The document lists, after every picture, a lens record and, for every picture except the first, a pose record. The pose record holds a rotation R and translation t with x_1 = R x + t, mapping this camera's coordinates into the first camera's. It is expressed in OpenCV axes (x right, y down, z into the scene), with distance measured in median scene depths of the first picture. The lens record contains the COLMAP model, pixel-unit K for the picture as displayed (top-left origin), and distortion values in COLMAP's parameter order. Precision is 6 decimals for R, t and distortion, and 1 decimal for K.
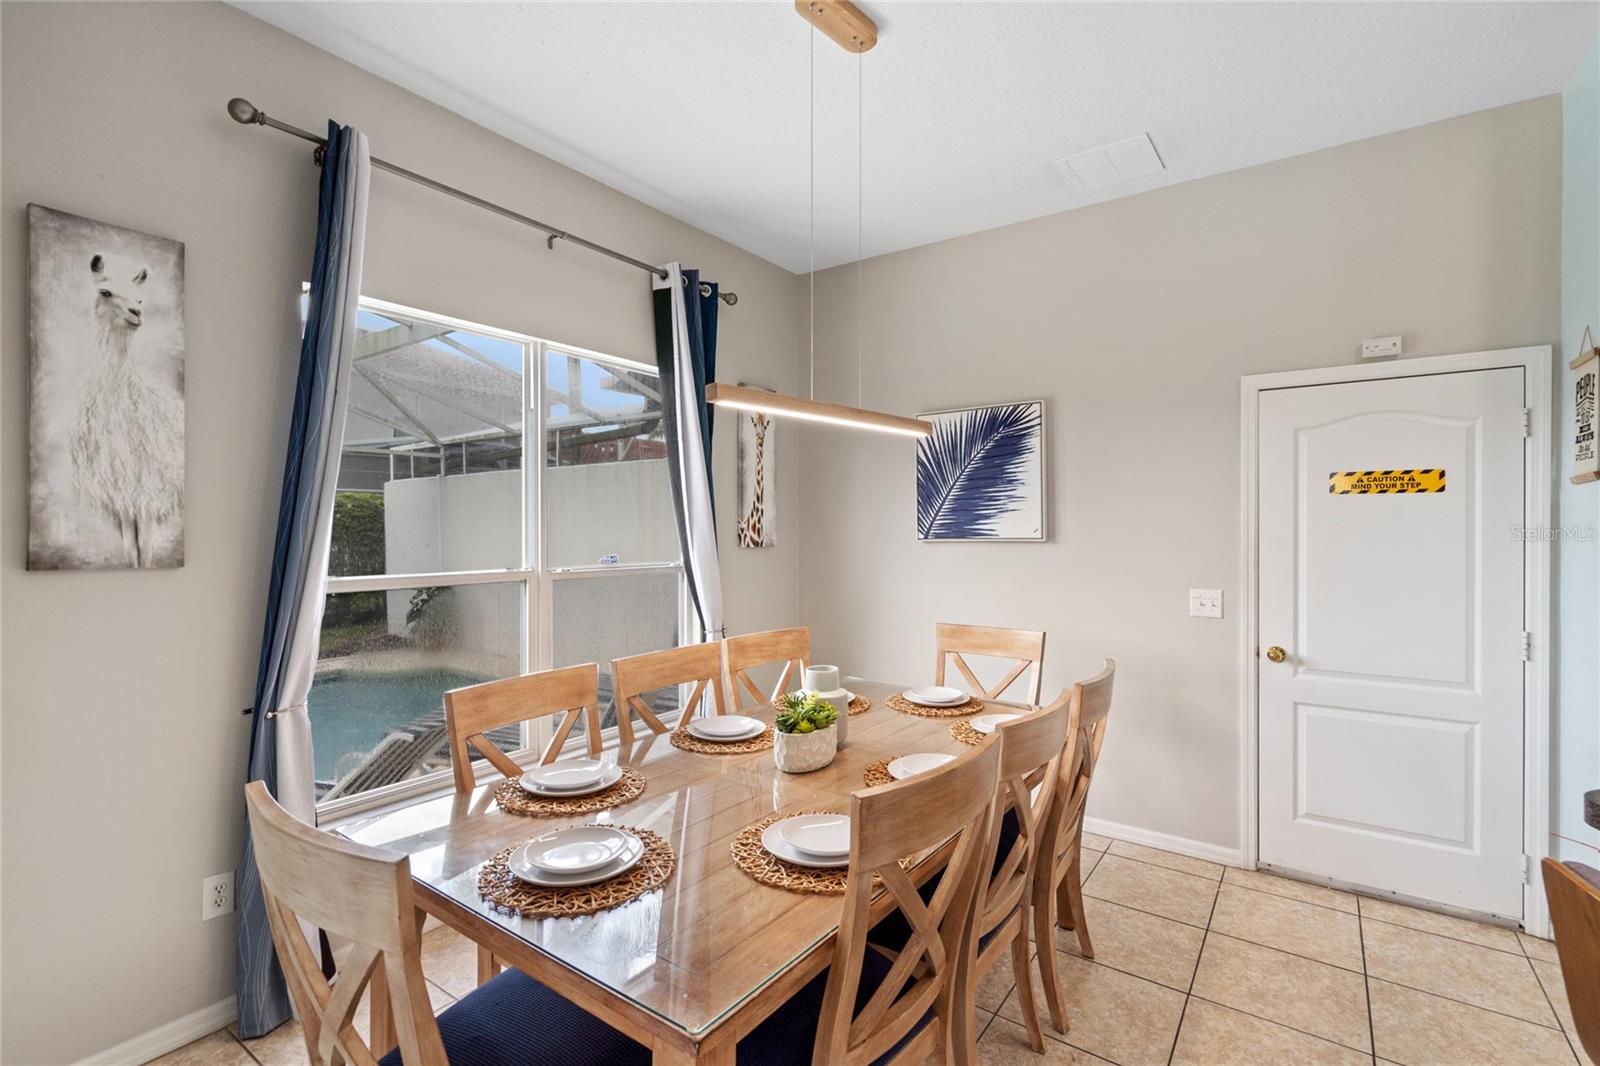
lens RADIAL K [[732.3, 0, 805.1], [0, 732.3, 527.5], [0, 0, 1]] dist [0.000995, 0.000866]
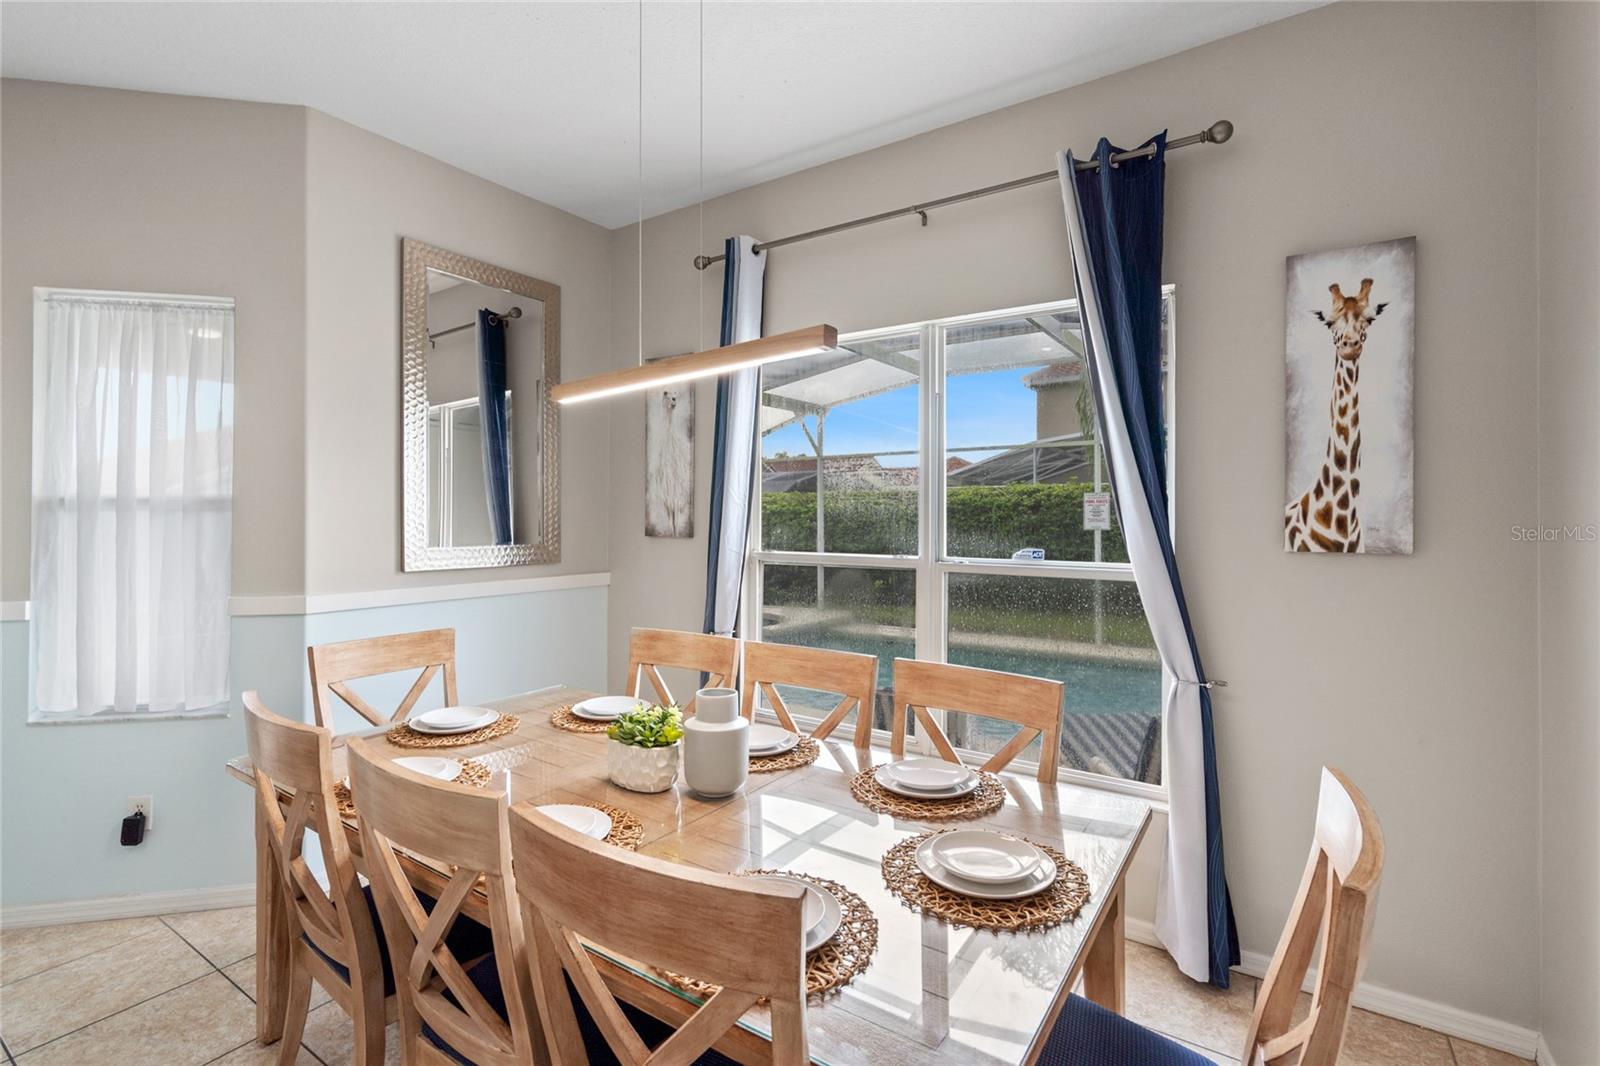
lens RADIAL K [[732.3, 0, 806.0], [0, 732.3, 527.5], [0, 0, 1]] dist [0.000995, 0.000866]
pose [[0.038184, -0.000601, -0.999271, 0.452458], [-0.012482, 0.999922, -0.001079, 0.014004], [0.999193, 0.012514, 0.038173, 0.603923]]
